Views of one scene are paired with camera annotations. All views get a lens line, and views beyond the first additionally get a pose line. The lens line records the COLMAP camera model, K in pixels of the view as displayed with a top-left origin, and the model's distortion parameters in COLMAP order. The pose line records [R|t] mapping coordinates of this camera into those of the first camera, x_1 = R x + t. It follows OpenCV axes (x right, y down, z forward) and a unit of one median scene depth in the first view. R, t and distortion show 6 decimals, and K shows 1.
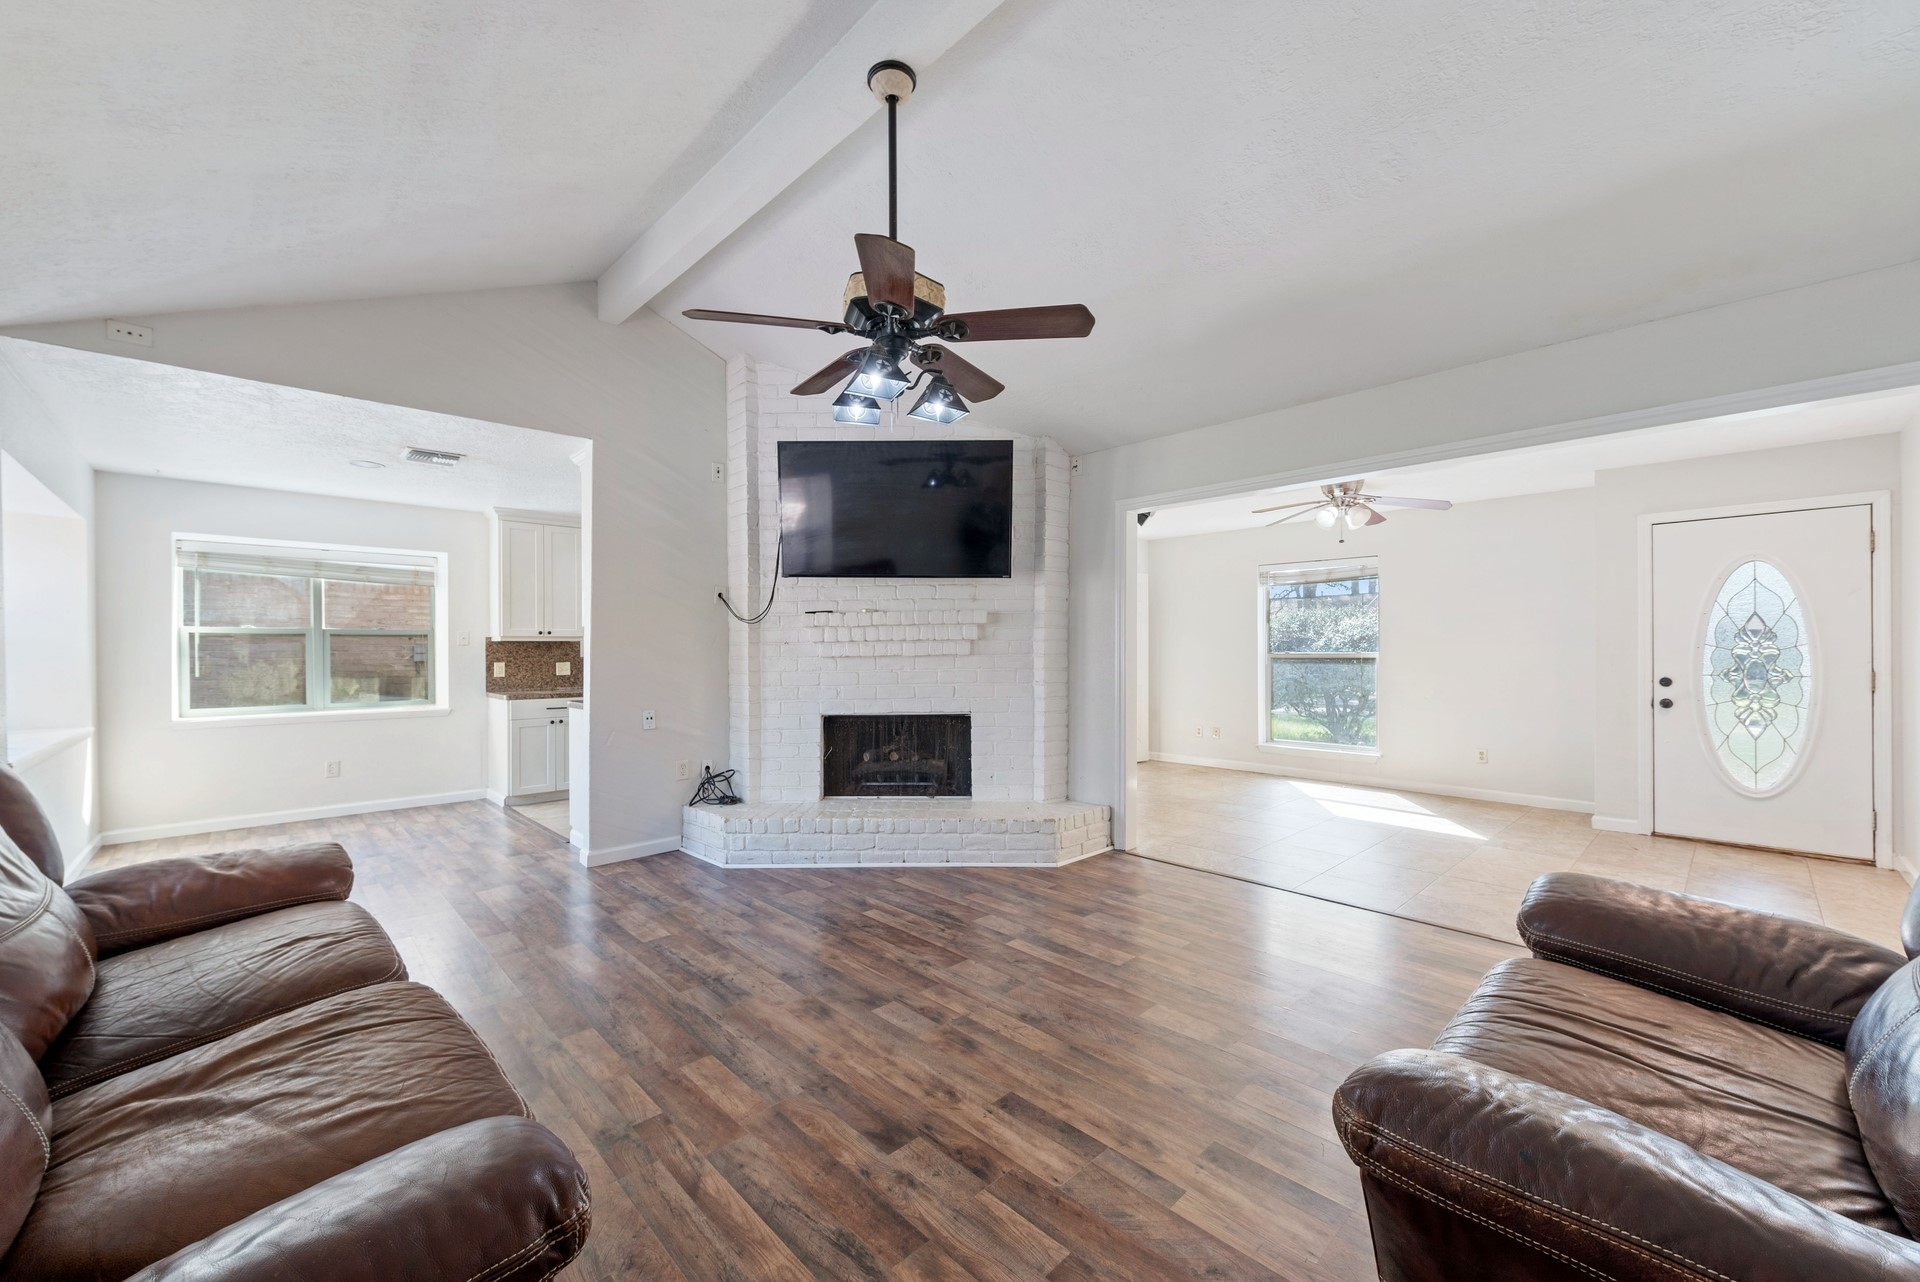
lens RADIAL K [[761.1, 0, 953.7], [0, 761.1, 648.2], [0, 0, 1]] dist [0.004074, 0.000018]
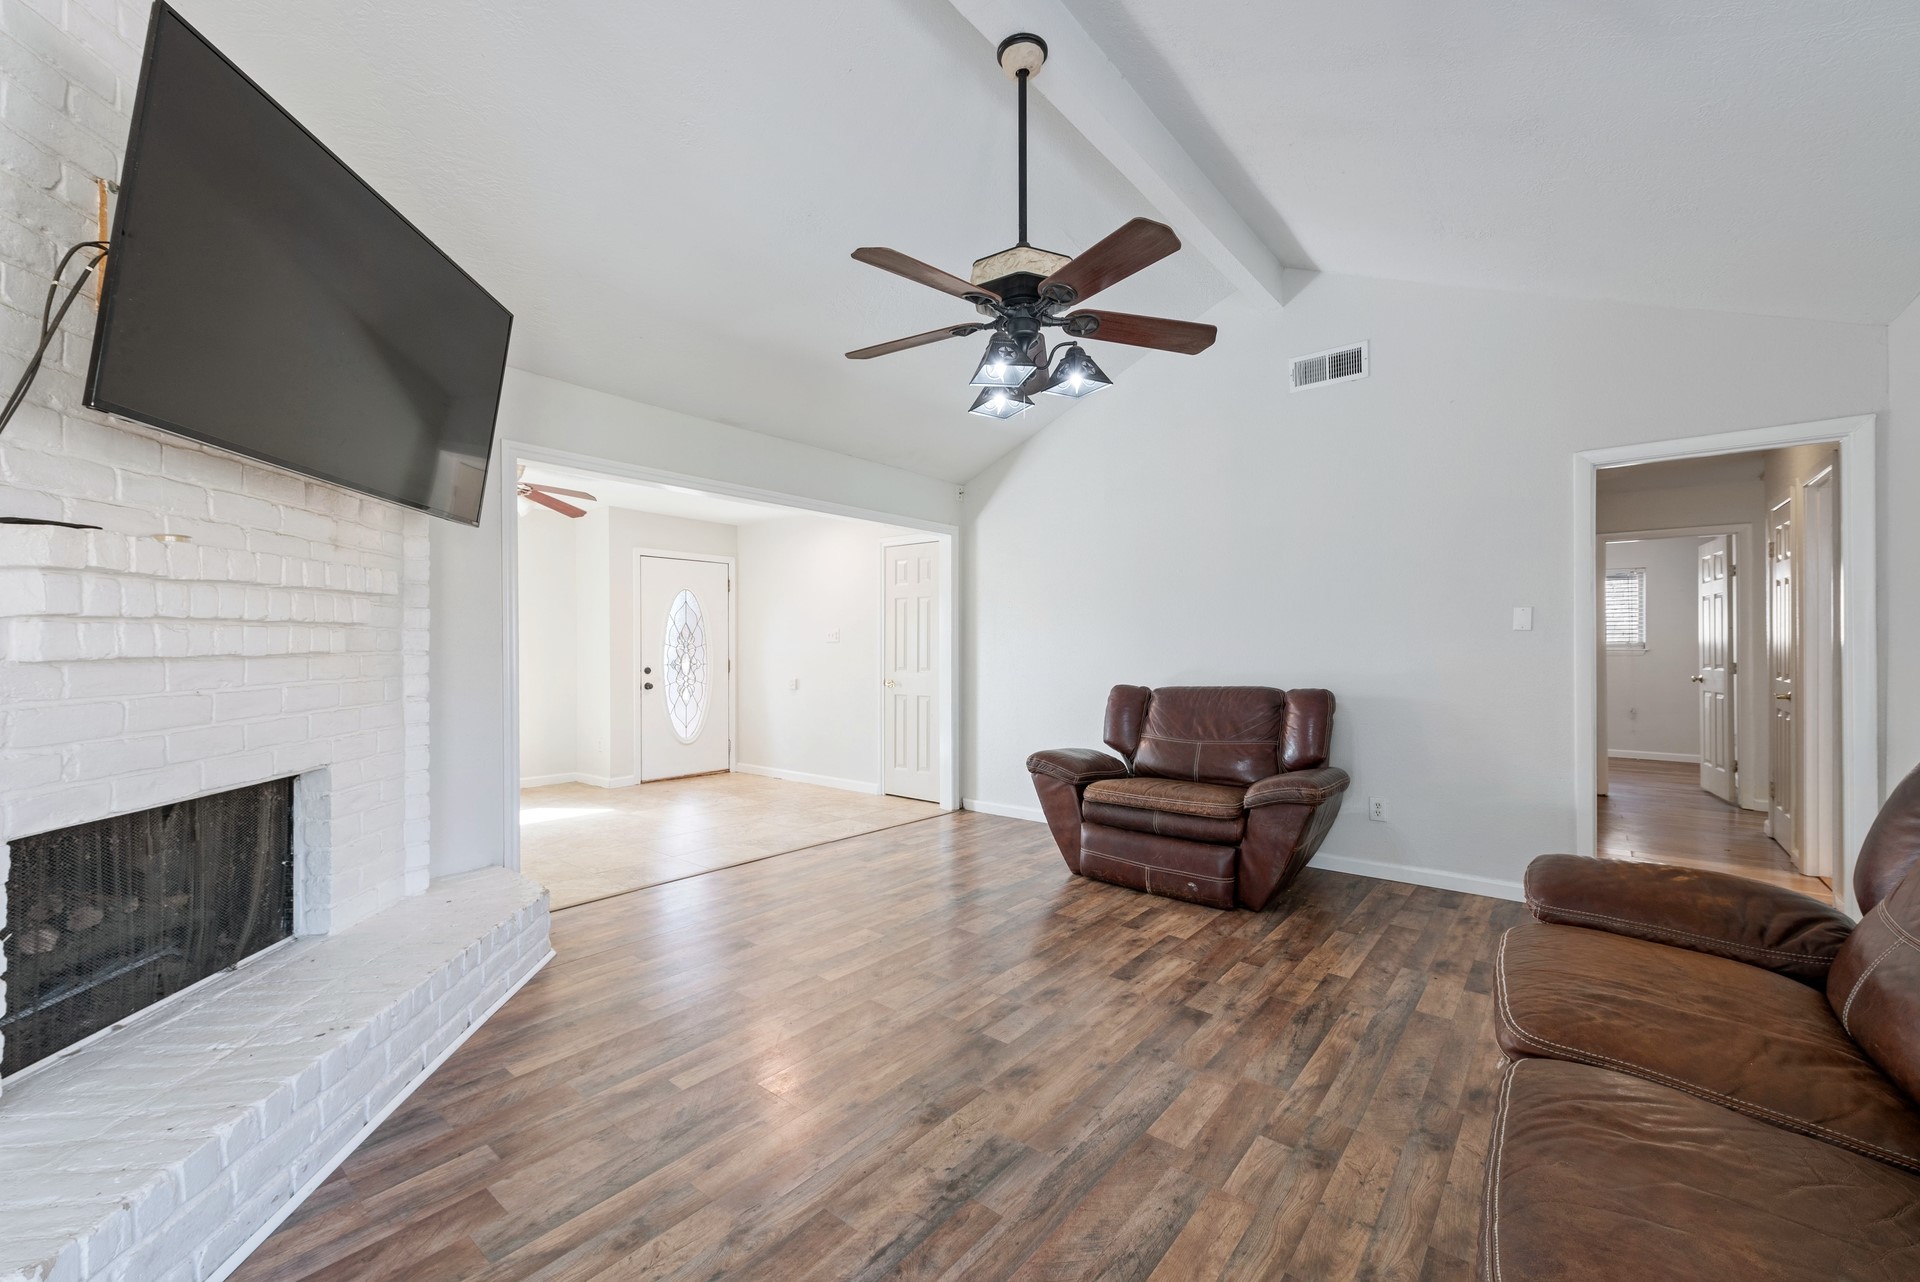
lens RADIAL K [[761.1, 0, 969.6], [0, 761.1, 642.7], [0, 0, 1]] dist [0.004074, 0.000018]
pose [[-0.131003, 0.009395, 0.991337, -0.584300], [-0.002360, 0.999949, -0.009789, 0.006057], [-0.991379, -0.003622, -0.130974, 0.679767]]
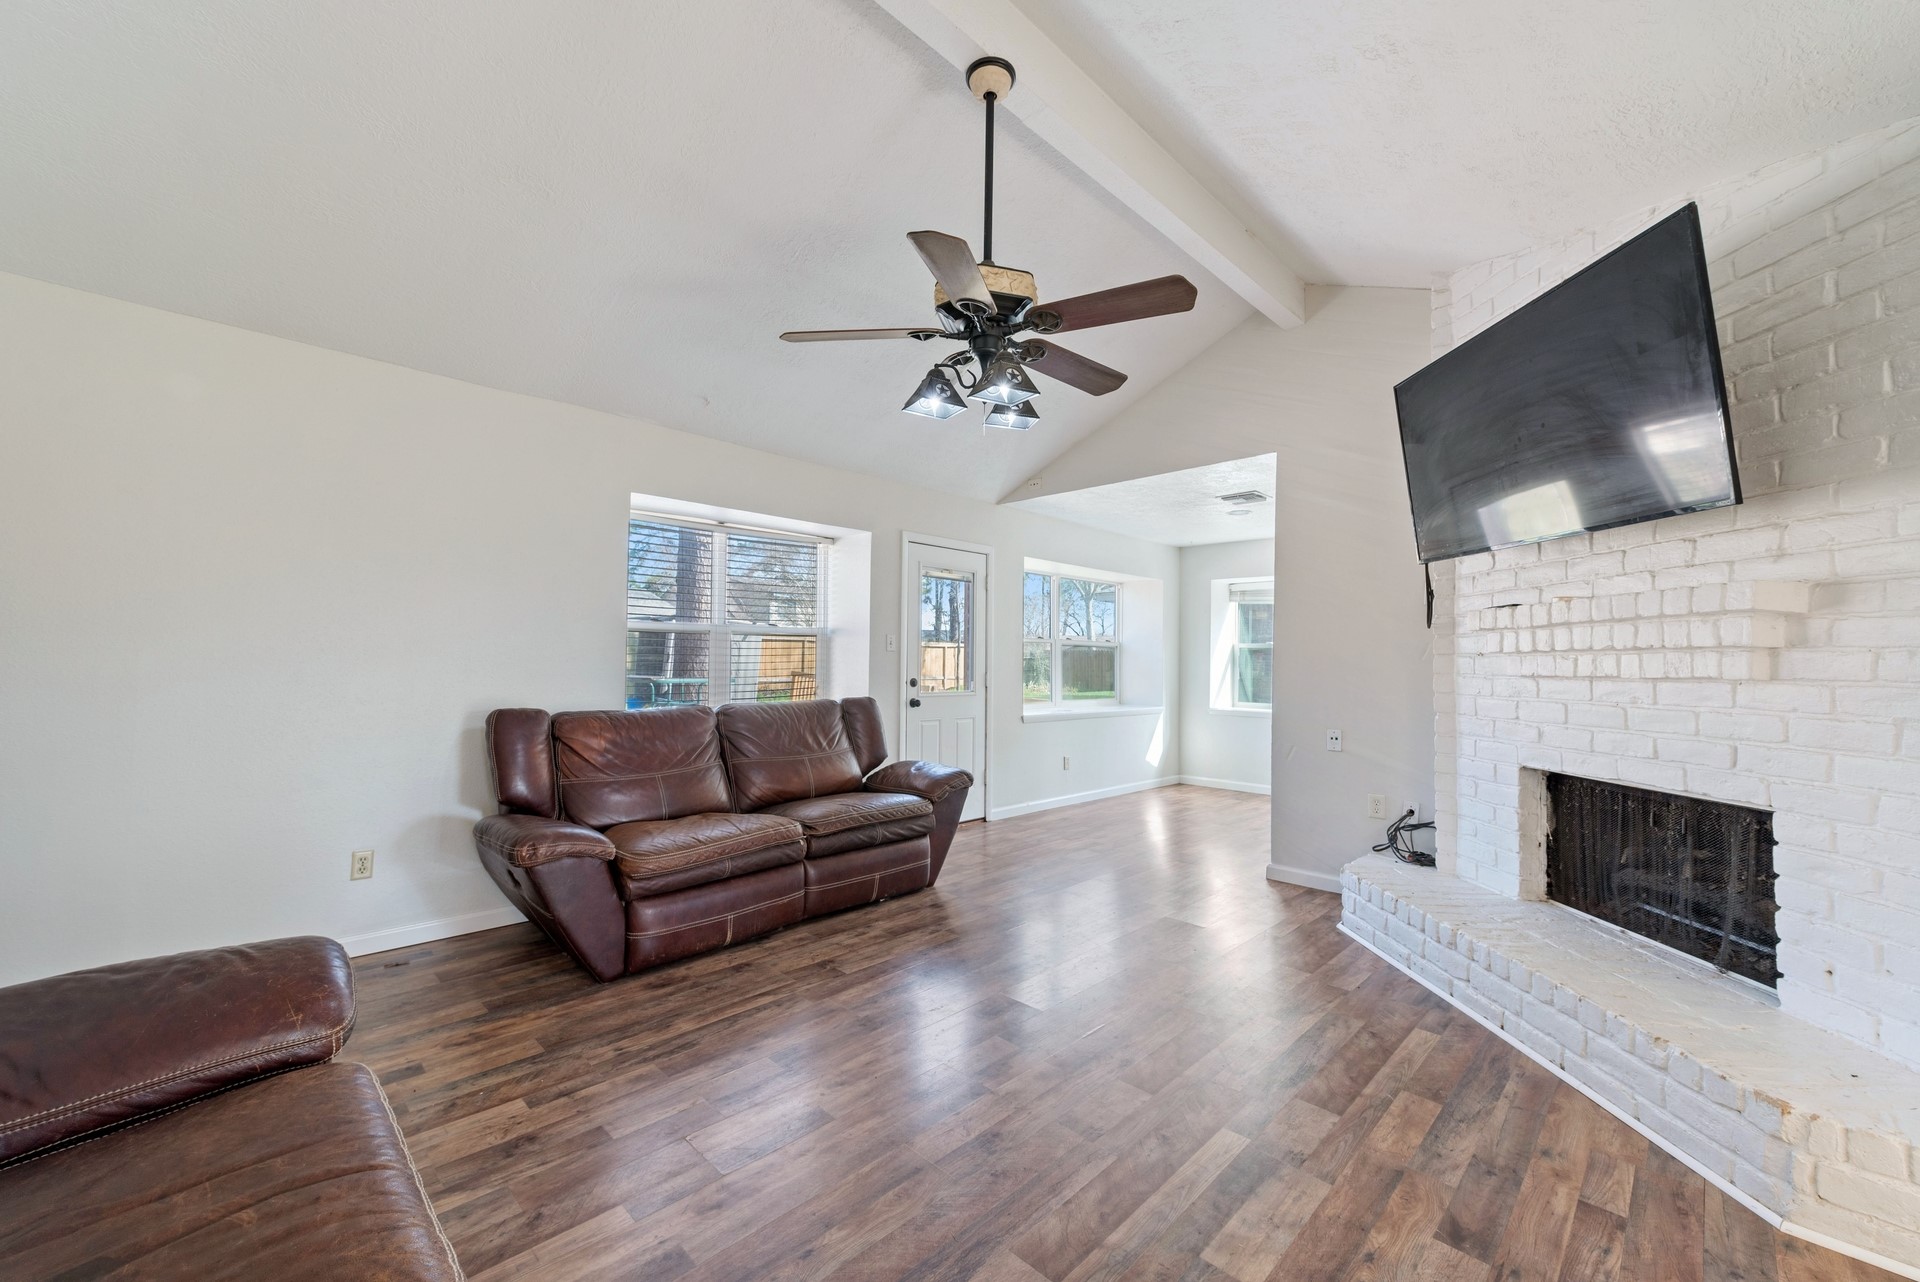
lens RADIAL K [[761.1, 0, 948.8], [0, 761.1, 650.1], [0, 0, 1]] dist [0.004074, 0.000018]
pose [[0.007696, -0.007511, -0.999942, 0.499823], [-0.009727, 0.999924, -0.007586, -0.001315], [0.999923, 0.009785, 0.007622, 0.541616]]
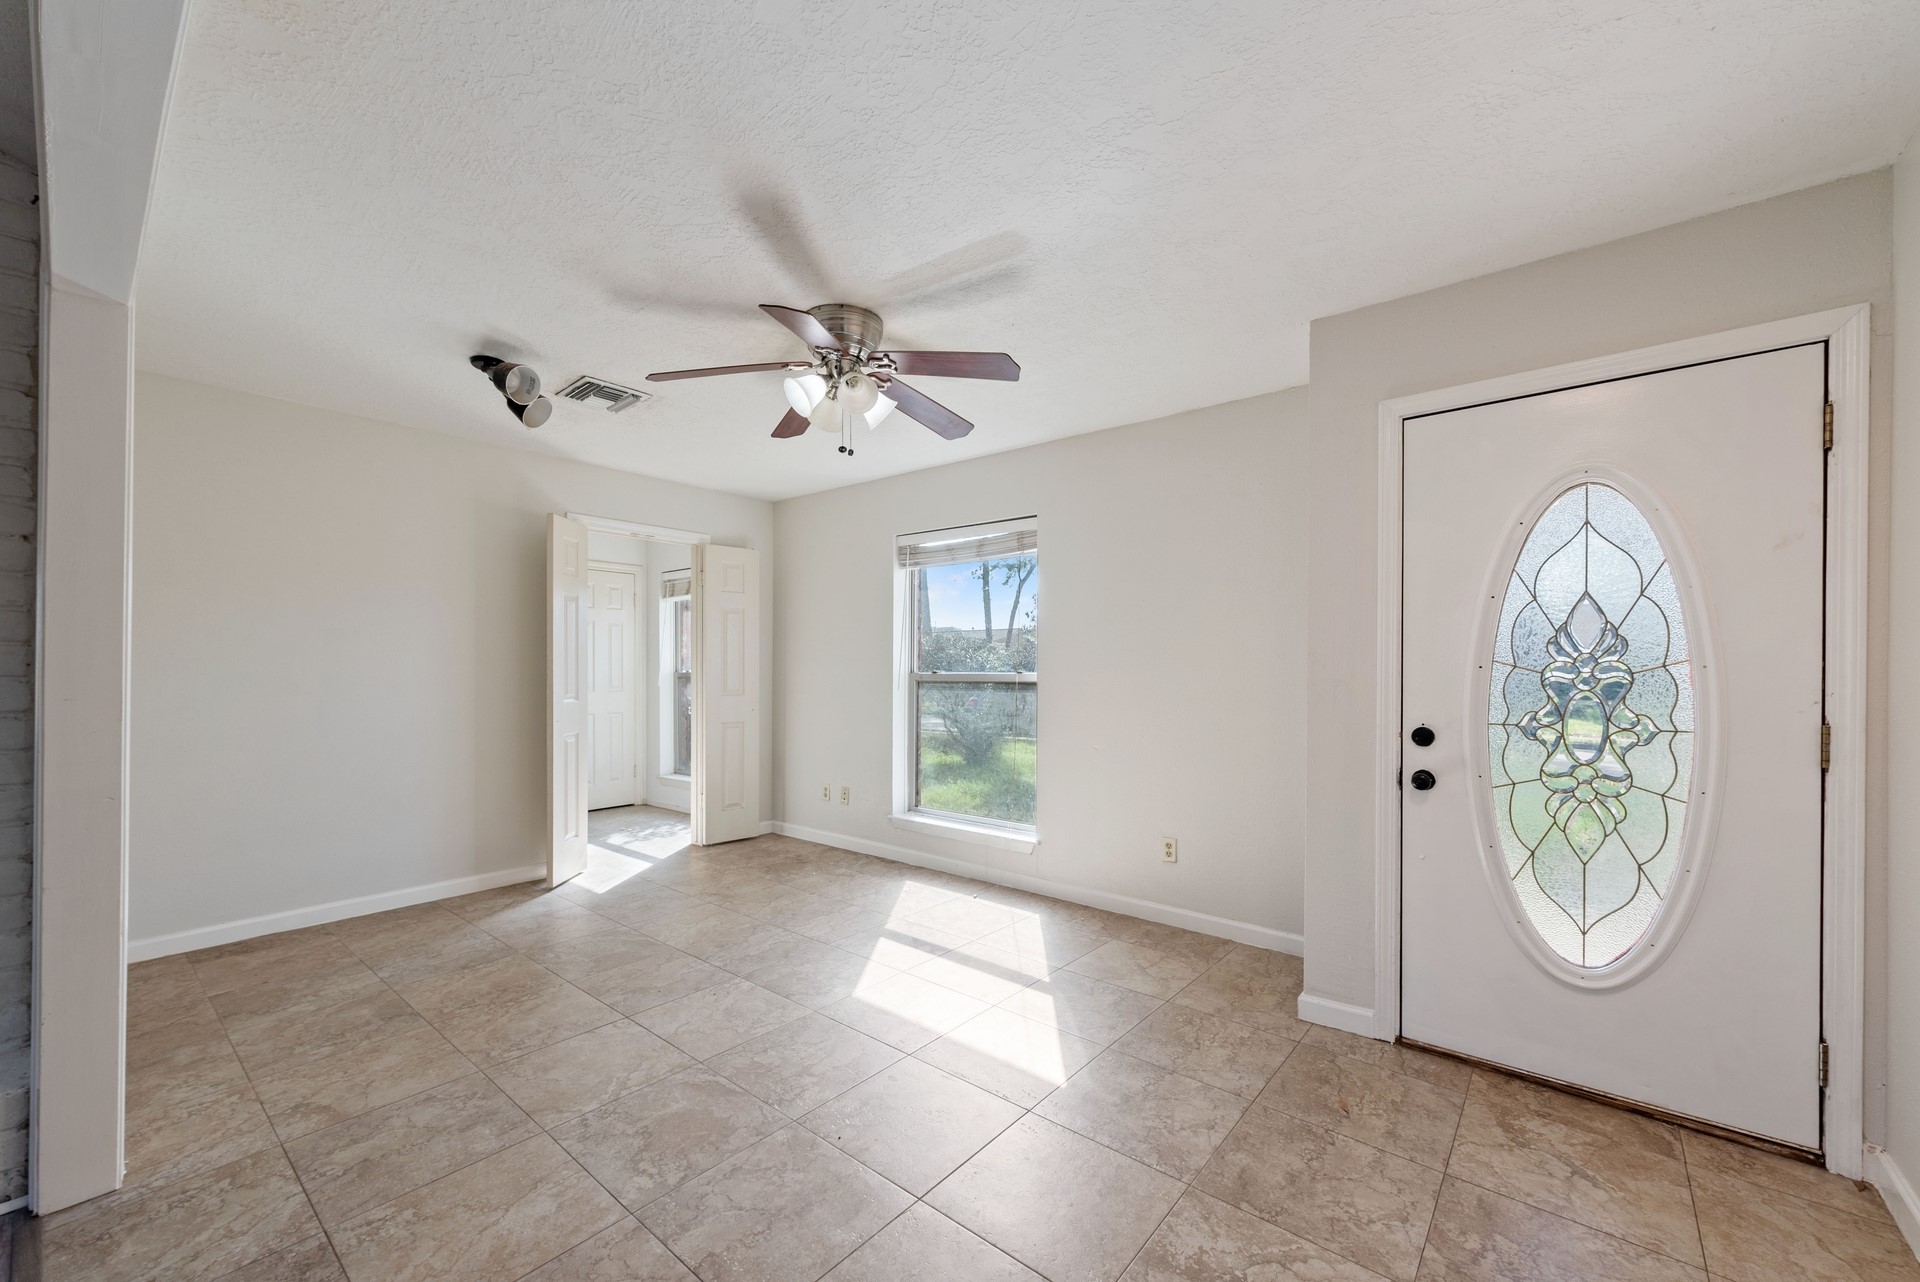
lens RADIAL K [[761.1, 0, 956.4], [0, 761.1, 669.3], [0, 0, 1]] dist [0.004074, 0.000018]
pose [[0.994568, 0.009246, 0.103675, 0.655502], [-0.009564, 0.999951, 0.002566, 0.002696], [-0.103647, -0.003543, 0.994608, 0.610846]]
